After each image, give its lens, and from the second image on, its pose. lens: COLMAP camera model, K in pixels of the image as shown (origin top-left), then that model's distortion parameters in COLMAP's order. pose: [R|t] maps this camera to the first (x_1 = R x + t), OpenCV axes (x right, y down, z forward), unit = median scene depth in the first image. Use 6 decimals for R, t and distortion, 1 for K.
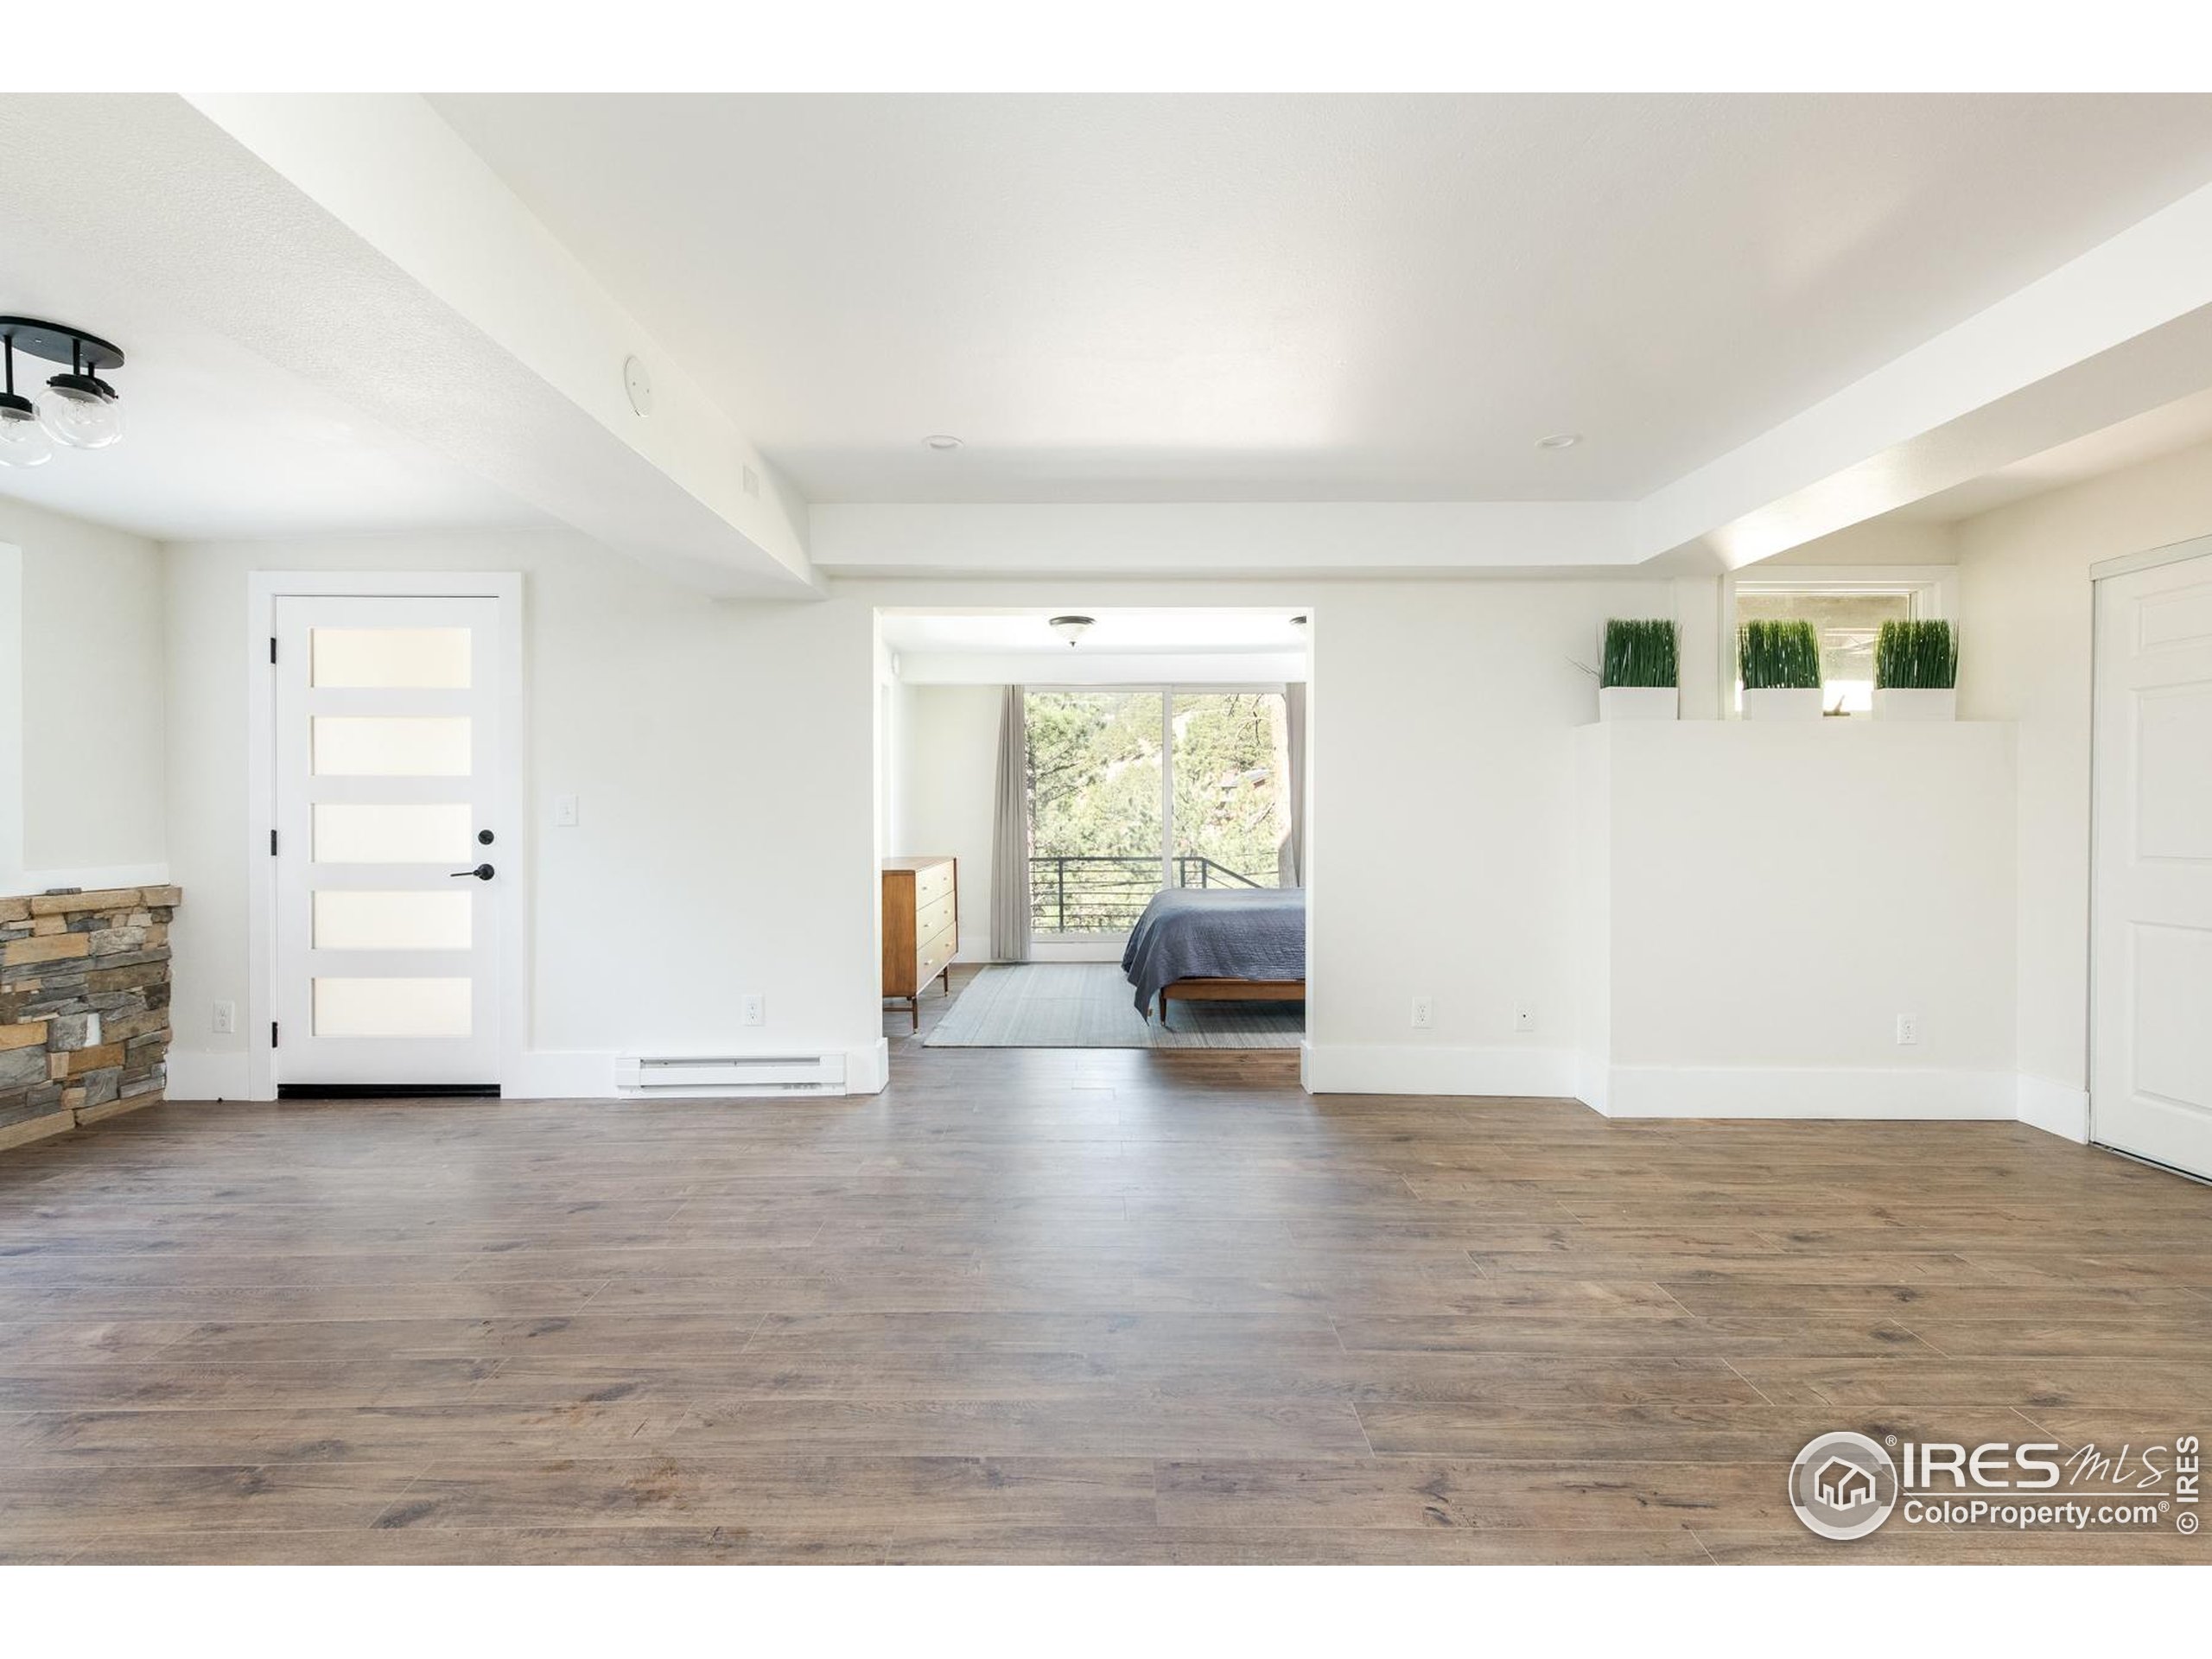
lens RADIAL K [[953.6, 0, 1106.0], [0, 953.6, 829.5], [0, 0, 1]] dist [-0.001754, -0.000801]
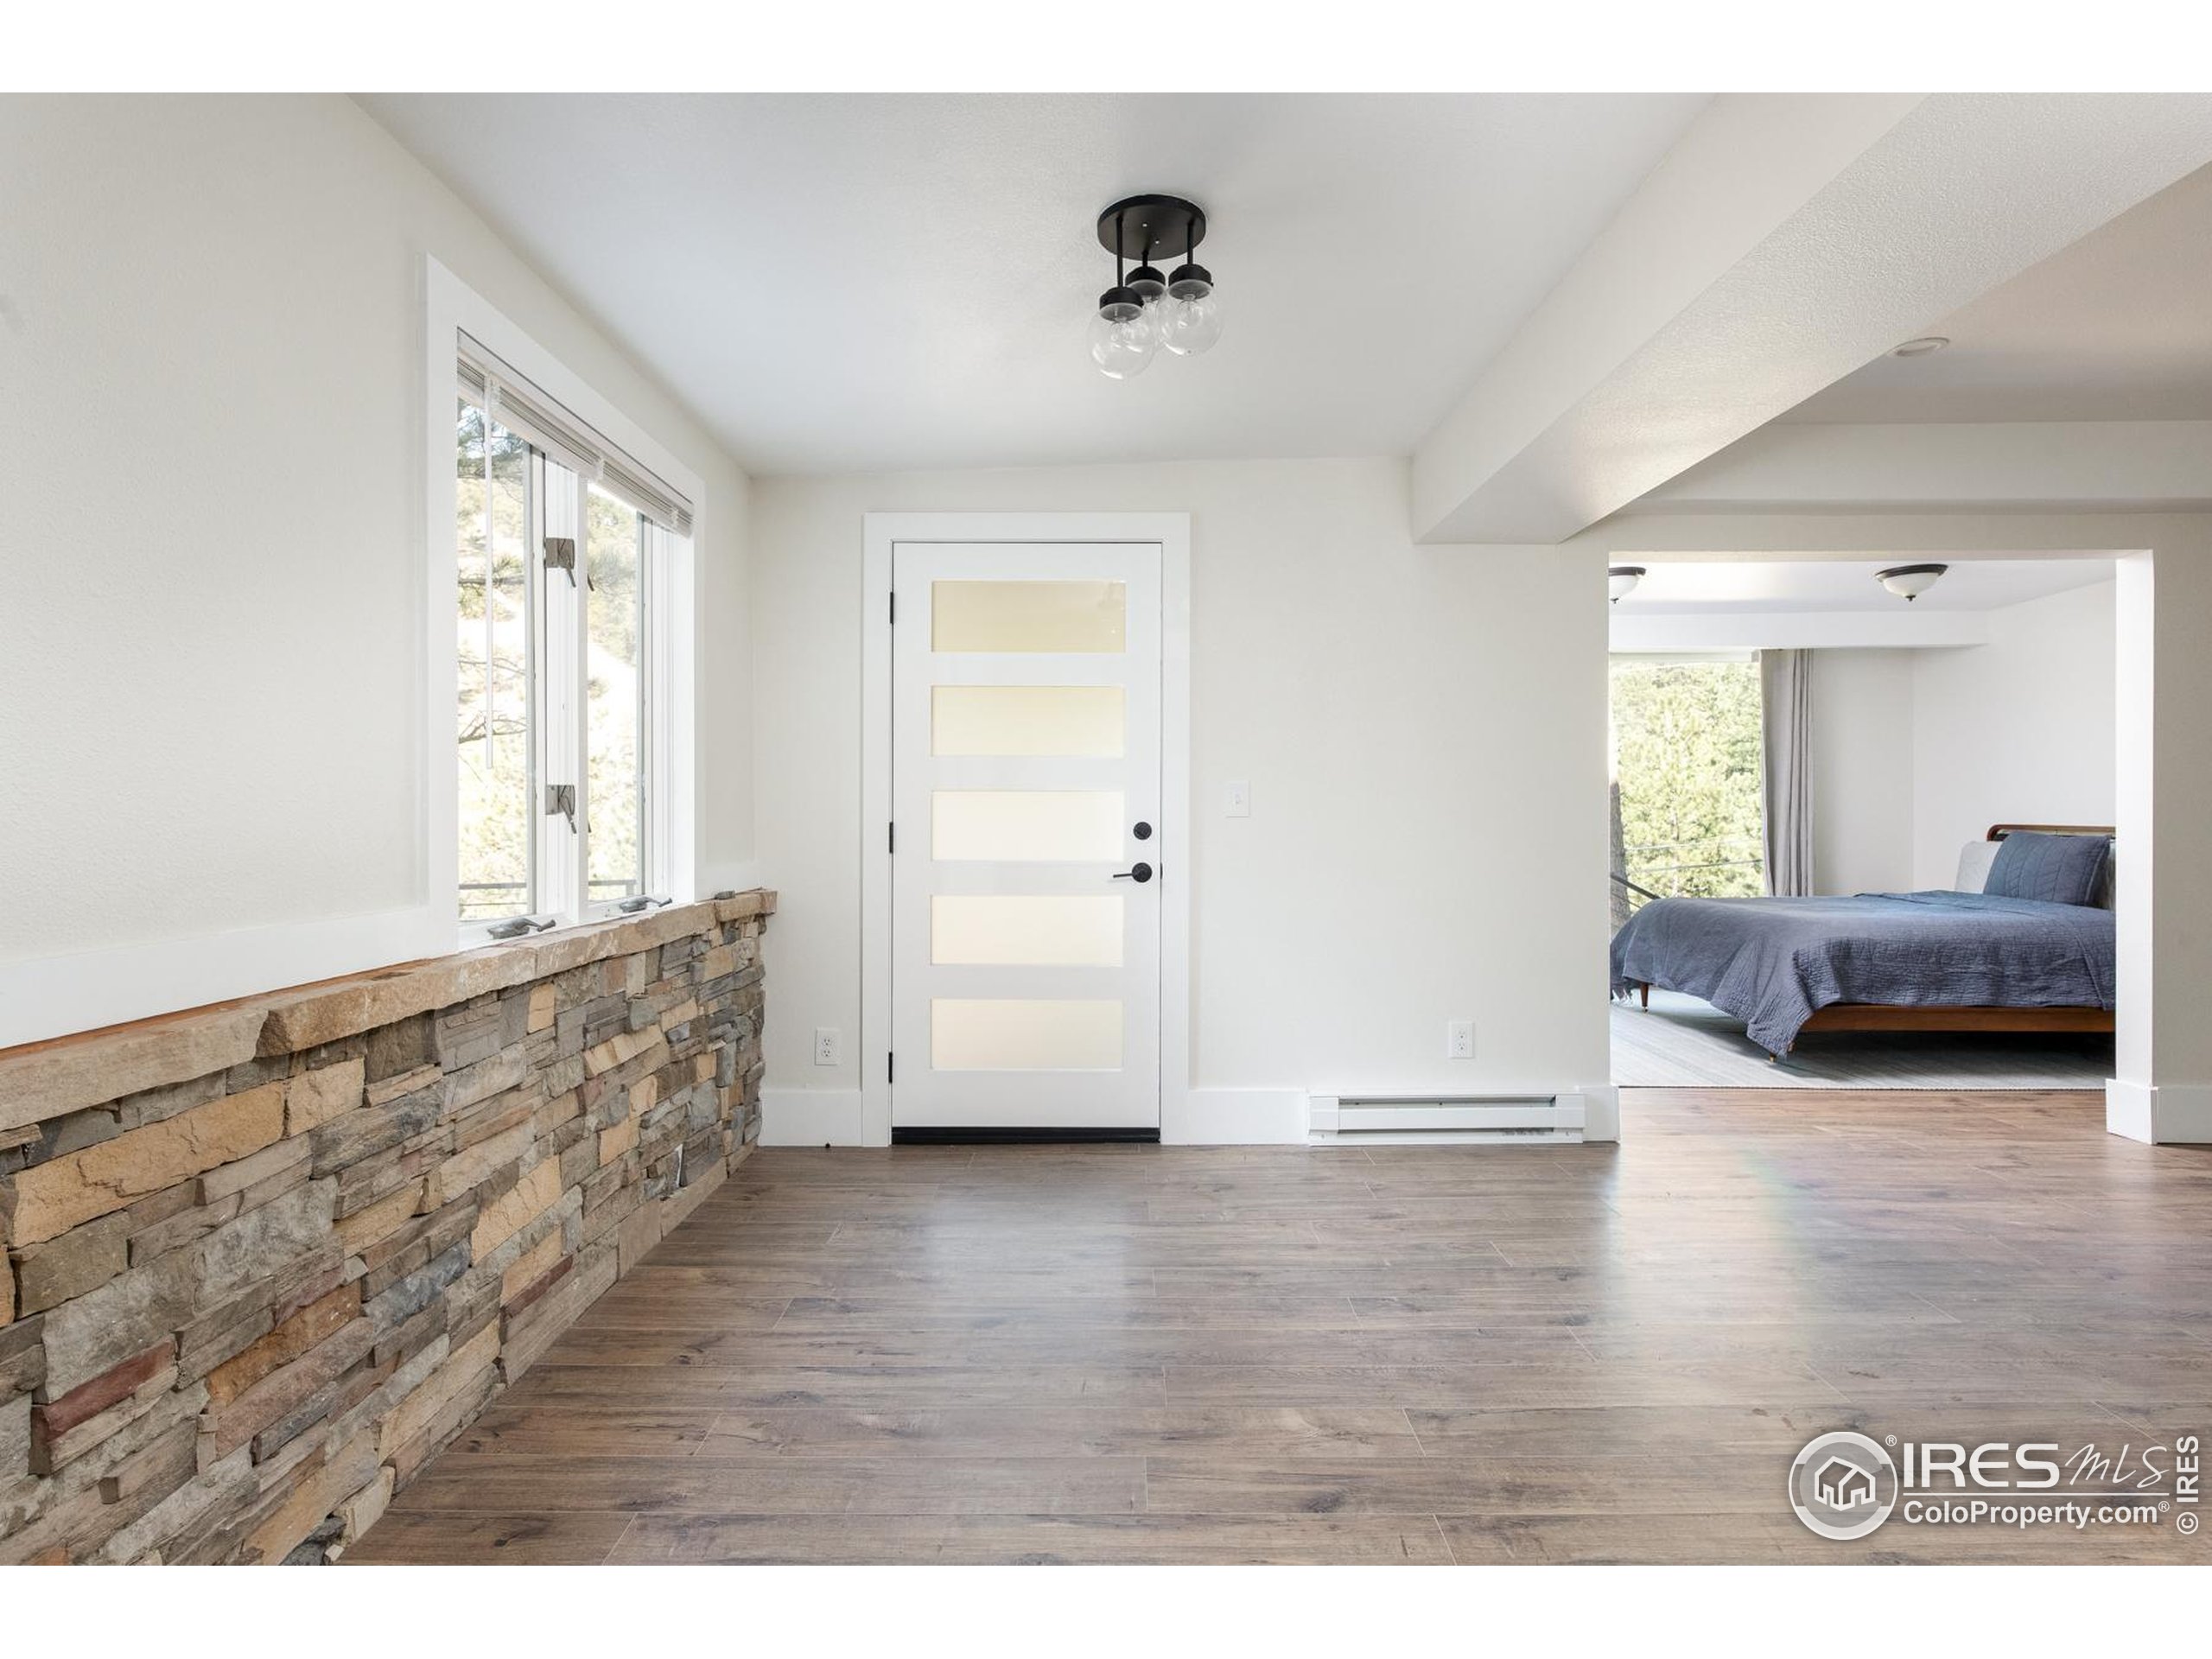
lens RADIAL K [[1146.2, 0, 1106.0], [0, 1146.2, 829.5], [0, 0, 1]] dist [0.002808, -0.000956]
pose [[0.999788, -0.000924, -0.020561, -0.660491], [0.000863, 0.999995, -0.002964, 0.009803], [0.020564, 0.002946, 0.999784, -0.002409]]
